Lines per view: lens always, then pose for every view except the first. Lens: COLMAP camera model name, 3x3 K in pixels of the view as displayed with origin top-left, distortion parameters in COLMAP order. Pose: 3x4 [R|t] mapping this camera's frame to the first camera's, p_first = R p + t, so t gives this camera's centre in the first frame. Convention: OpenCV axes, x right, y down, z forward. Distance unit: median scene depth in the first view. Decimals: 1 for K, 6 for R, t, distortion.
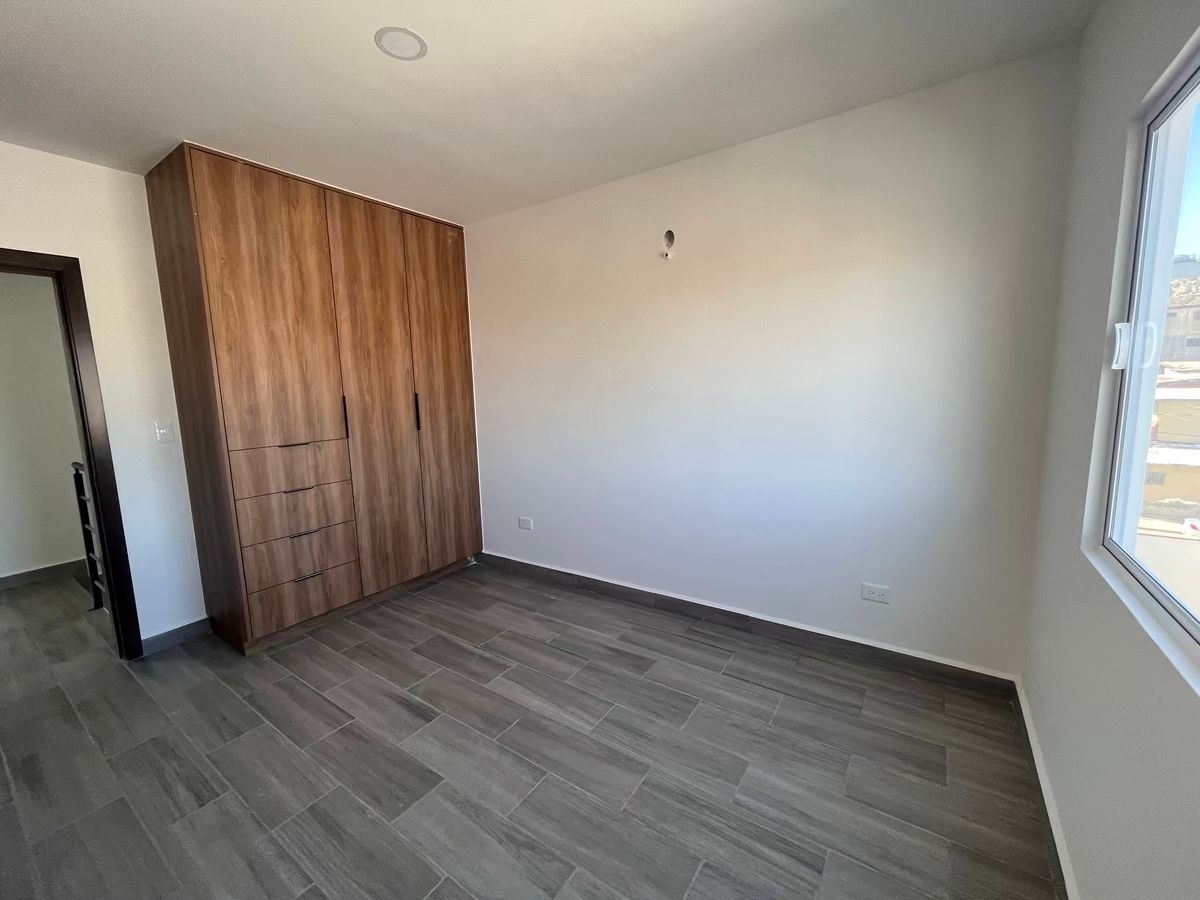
lens RADIAL K [[486.5, 0, 600.0], [0, 486.5, 450.0], [0, 0, 1]] dist [-0.001412, -0.000388]
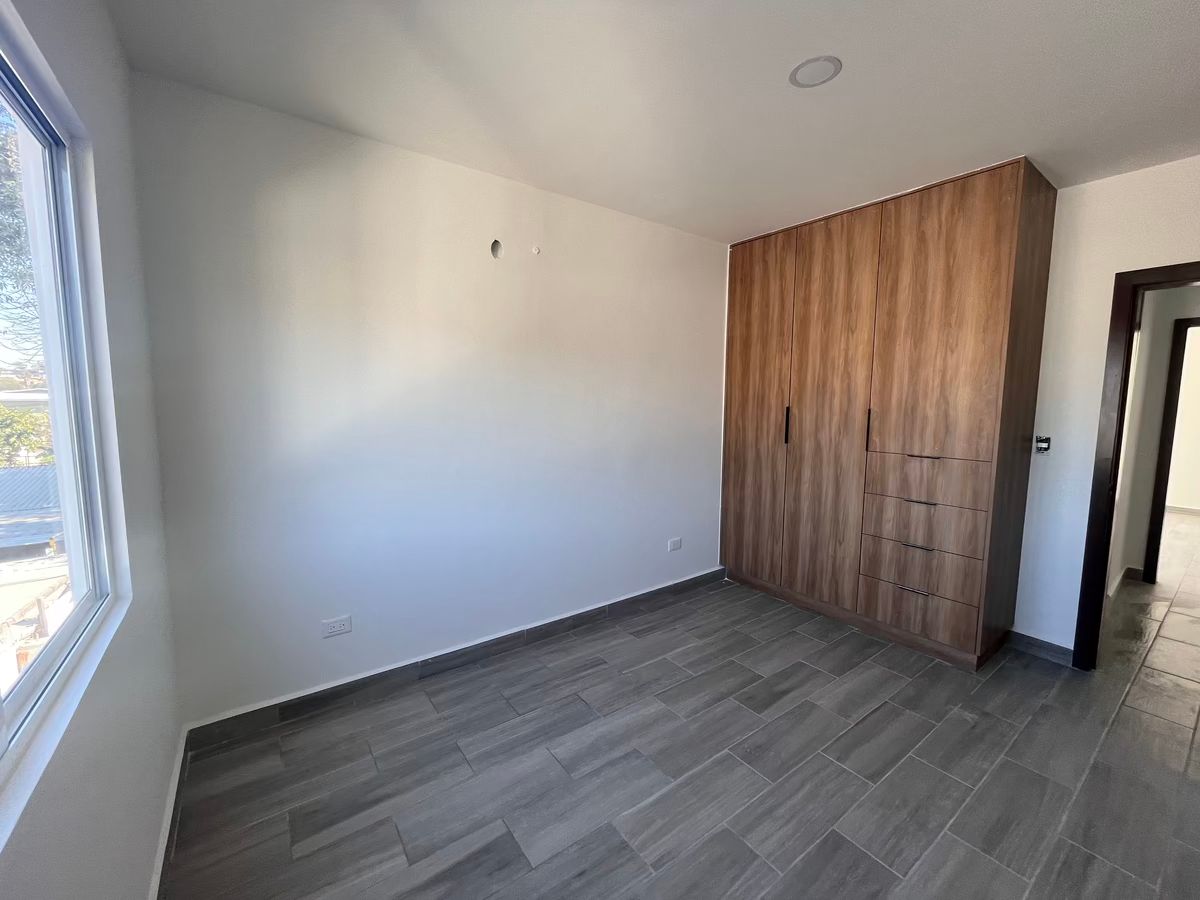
lens RADIAL K [[486.5, 0, 600.0], [0, 486.5, 450.0], [0, 0, 1]] dist [-0.001412, -0.000388]
pose [[-0.333625, 0.123968, -0.934519, 0.734802], [-0.121950, 0.977311, 0.173181, -0.406482], [0.934785, 0.171742, -0.310937, 0.973170]]
